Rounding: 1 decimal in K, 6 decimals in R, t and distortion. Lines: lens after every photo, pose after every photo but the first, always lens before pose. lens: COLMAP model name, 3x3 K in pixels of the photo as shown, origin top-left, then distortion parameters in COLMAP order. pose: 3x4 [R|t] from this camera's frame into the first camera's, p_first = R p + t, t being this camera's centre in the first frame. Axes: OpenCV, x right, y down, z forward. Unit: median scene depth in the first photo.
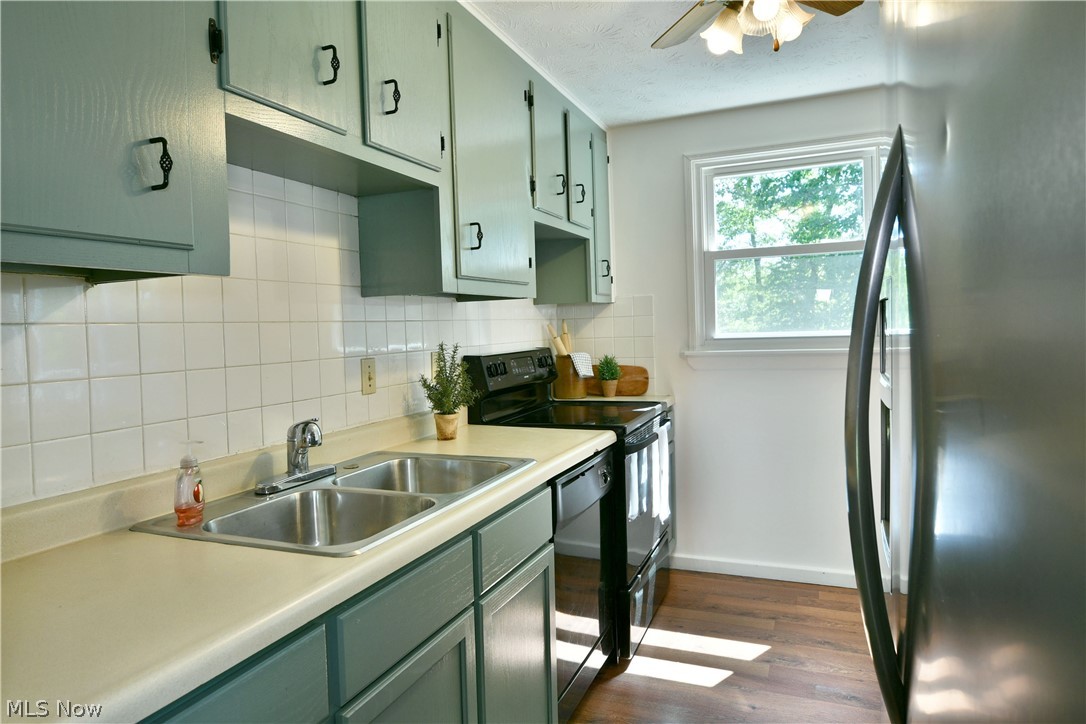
lens RADIAL K [[668.6, 0, 542.8], [0, 668.6, 359.0], [0, 0, 1]] dist [-0.010392, -0.006165]
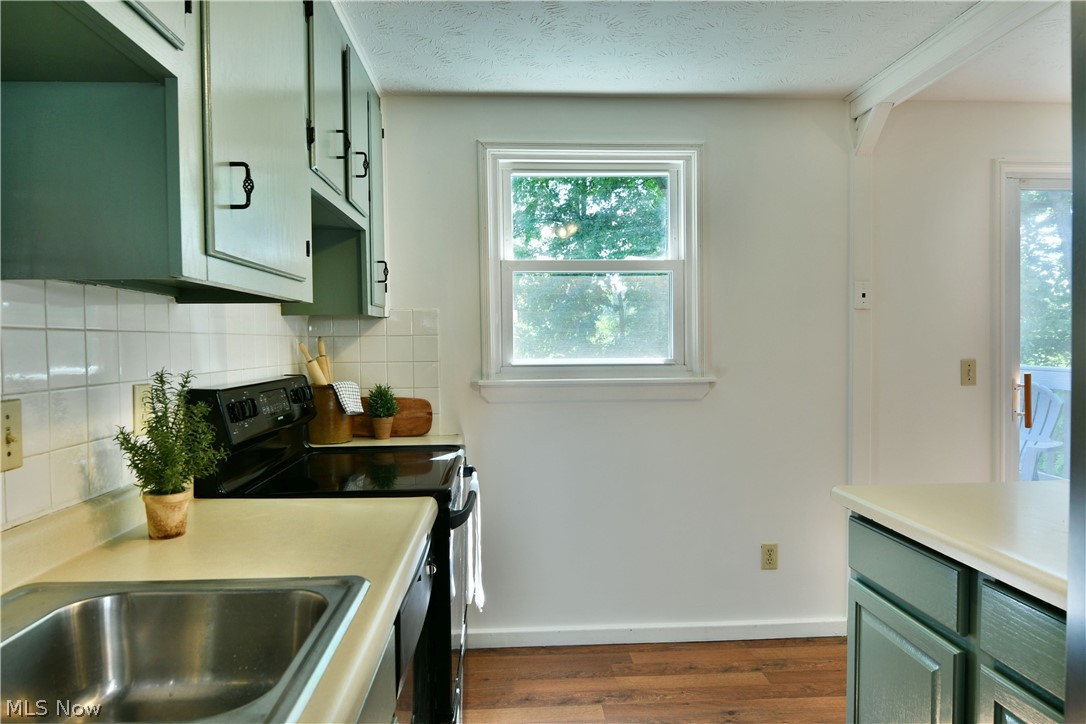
lens RADIAL K [[668.6, 0, 542.3], [0, 668.6, 370.0], [0, 0, 1]] dist [-0.010392, -0.006165]
pose [[0.903322, 0.008621, 0.428877, -0.076417], [-0.001386, 0.999851, -0.017178, -0.011310], [-0.428961, 0.014922, 0.903200, 0.260181]]
